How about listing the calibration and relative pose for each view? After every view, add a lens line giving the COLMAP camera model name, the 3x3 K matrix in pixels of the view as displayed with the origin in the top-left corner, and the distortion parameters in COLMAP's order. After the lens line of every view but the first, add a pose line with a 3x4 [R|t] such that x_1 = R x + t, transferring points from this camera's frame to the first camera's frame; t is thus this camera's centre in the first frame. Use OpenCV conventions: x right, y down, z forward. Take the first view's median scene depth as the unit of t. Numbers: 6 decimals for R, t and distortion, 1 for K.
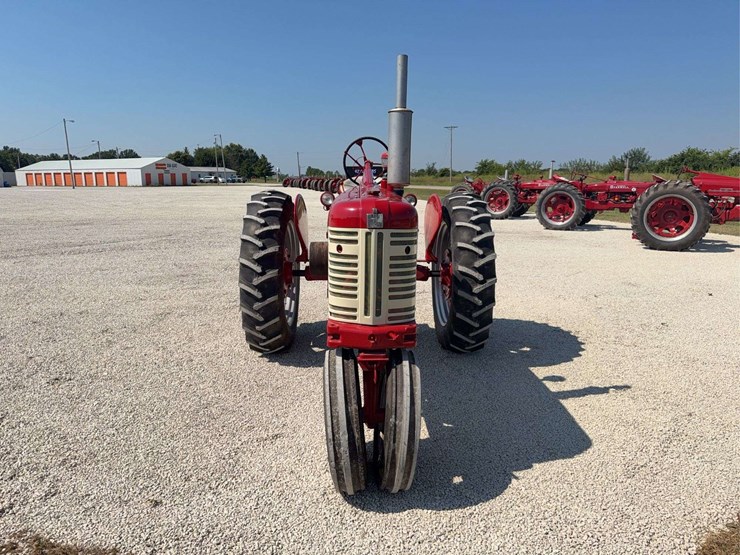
lens RADIAL K [[523.5, 0, 367.2], [0, 523.5, 278.1], [0, 0, 1]] dist [0.045686, -0.073364]
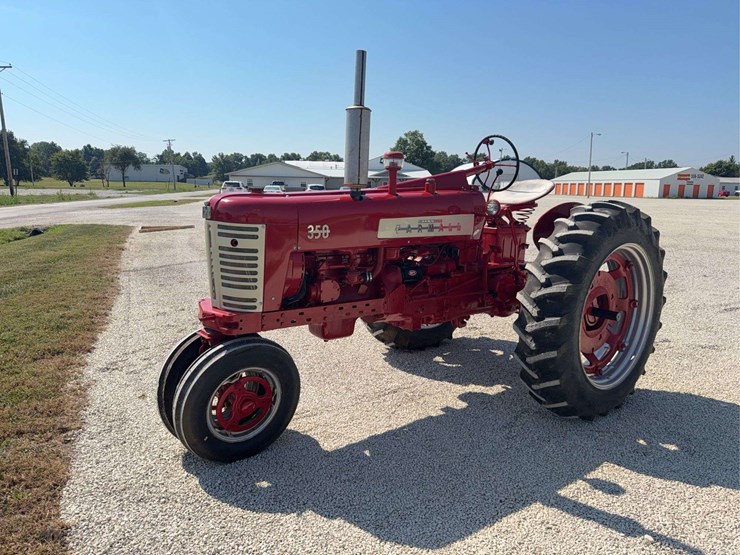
lens RADIAL K [[523.5, 0, 371.8], [0, 523.5, 284.5], [0, 0, 1]] dist [0.045686, -0.073364]
pose [[0.598610, 0.157762, -0.785352, 0.609403], [-0.164745, 0.983702, 0.072035, -0.051915], [0.783917, 0.086262, 0.614844, 0.320694]]
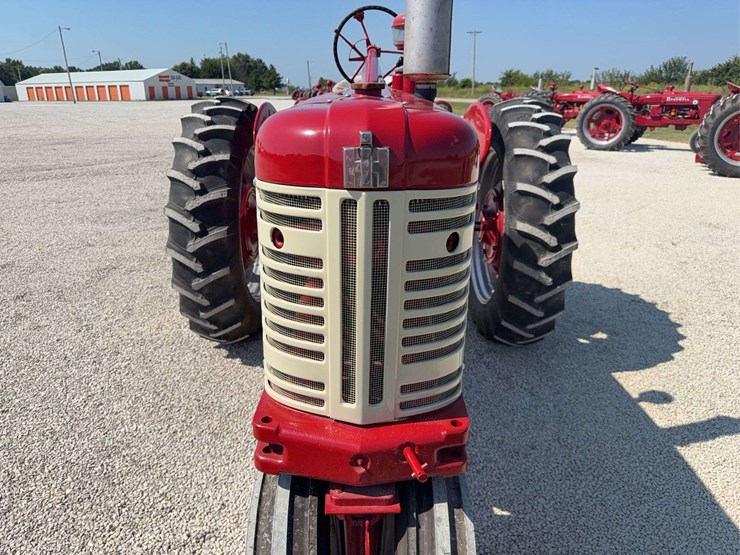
lens RADIAL K [[523.5, 0, 365.7], [0, 523.5, 281.7], [0, 0, 1]] dist [0.045686, -0.073364]
pose [[0.999520, 0.008352, -0.029833, 0.013674], [-0.003529, 0.987402, 0.158193, -0.047773], [0.030778, -0.158011, 0.986957, 0.343673]]
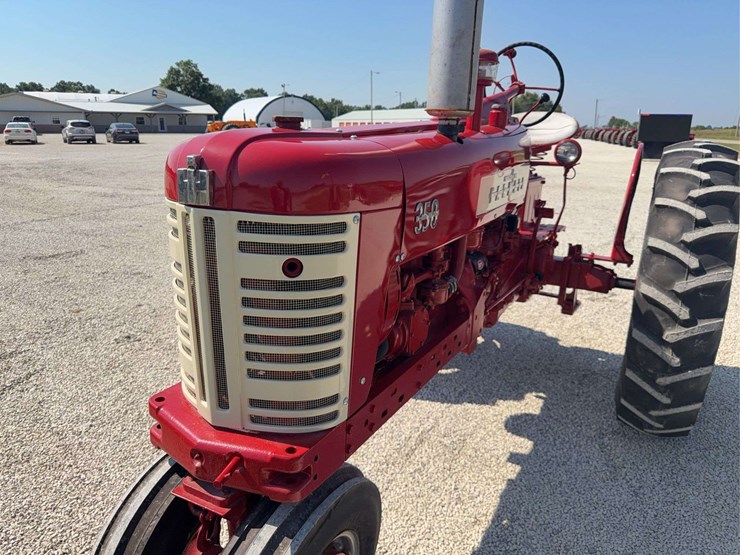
lens RADIAL K [[523.5, 0, 370.9], [0, 523.5, 280.3], [0, 0, 1]] dist [0.045686, -0.073364]
pose [[0.865256, 0.155203, -0.476702, 0.177269], [-0.111193, 0.986601, 0.119389, -0.054642], [0.488844, -0.050296, 0.870920, 0.384014]]
